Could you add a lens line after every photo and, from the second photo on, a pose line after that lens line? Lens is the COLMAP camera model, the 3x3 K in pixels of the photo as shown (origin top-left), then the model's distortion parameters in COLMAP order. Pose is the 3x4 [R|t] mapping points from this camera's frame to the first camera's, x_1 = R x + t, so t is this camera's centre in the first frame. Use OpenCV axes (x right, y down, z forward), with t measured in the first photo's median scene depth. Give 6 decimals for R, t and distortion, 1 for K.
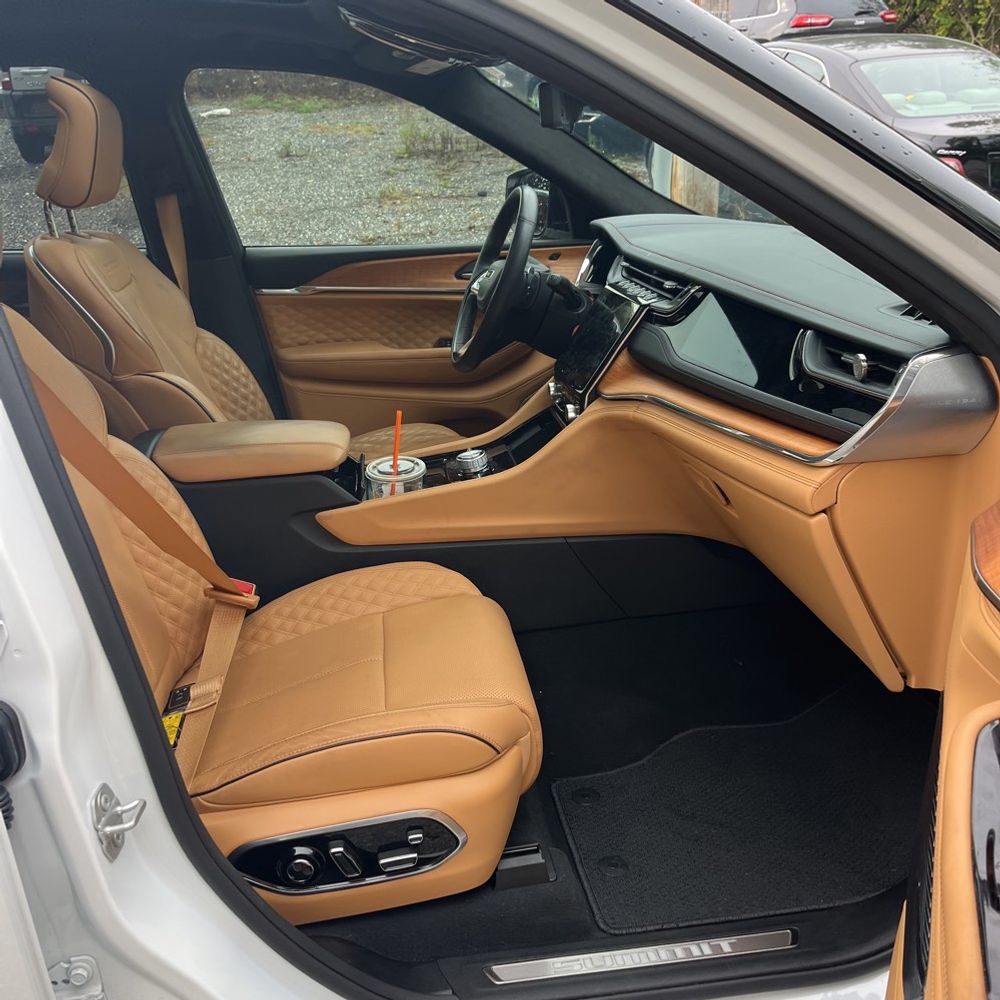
lens RADIAL K [[1010.3, 0, 500.9], [0, 1010.3, 494.8], [0, 0, 1]] dist [0.018691, 0.029774]
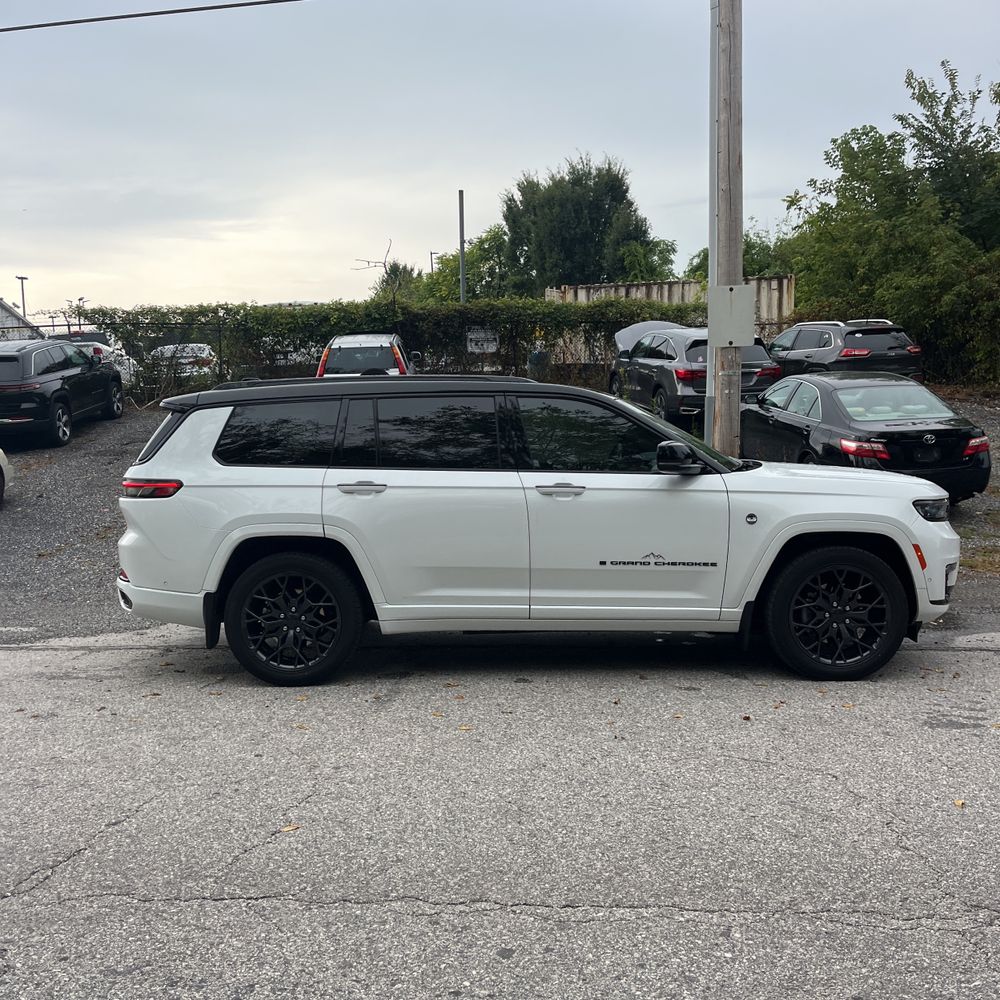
lens RADIAL K [[1001.3, 0, 478.2], [0, 1001.3, 529.4], [0, 0, 1]] dist [0.047135, -0.030456]
pose [[0.986799, 0.038260, -0.157366, 0.018026], [-0.073275, 0.972024, -0.223159, 0.143763], [0.144426, 0.231744, 0.961996, -0.423065]]
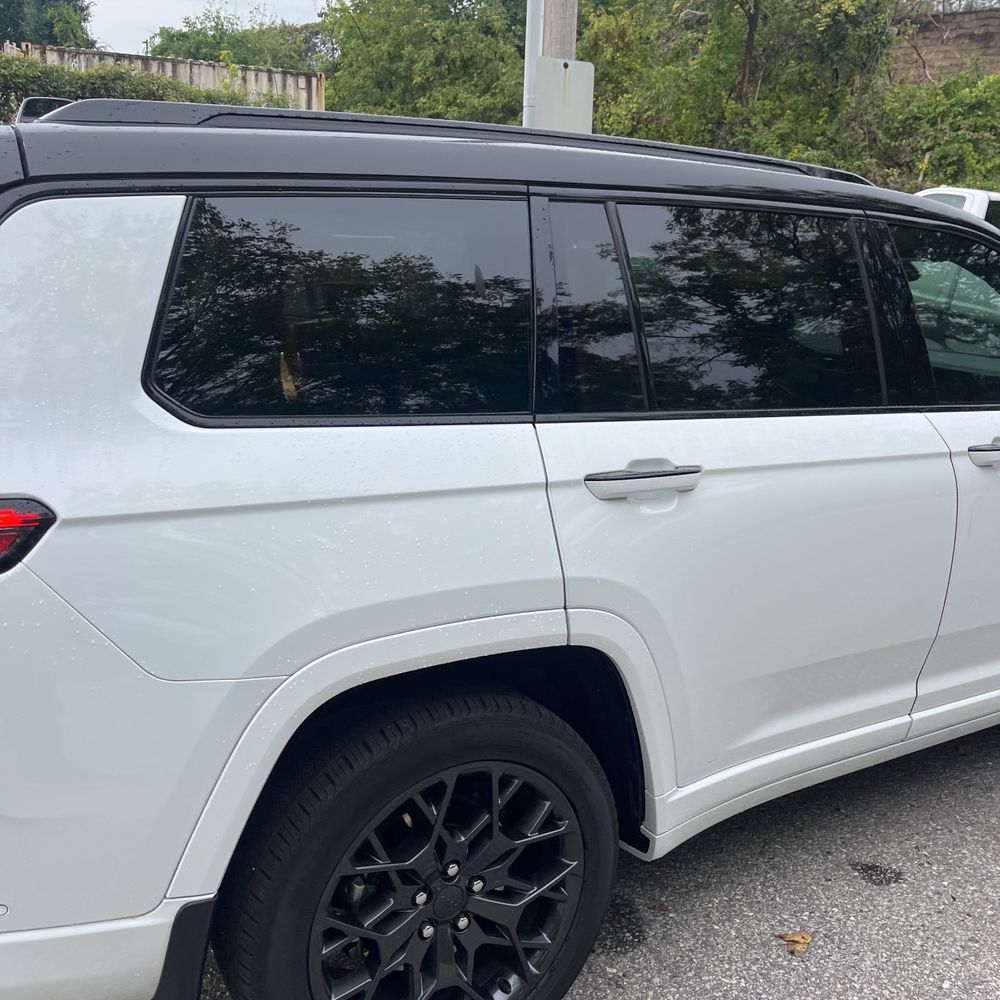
lens RADIAL K [[1012.9, 0, 482.9], [0, 1012.9, 505.2], [0, 0, 1]] dist [0.095689, -0.139932]
pose [[0.910160, -0.028657, 0.413264, -0.222460], [0.068378, 0.994313, -0.081644, 0.028249], [-0.408574, 0.102567, 0.906944, -0.085527]]
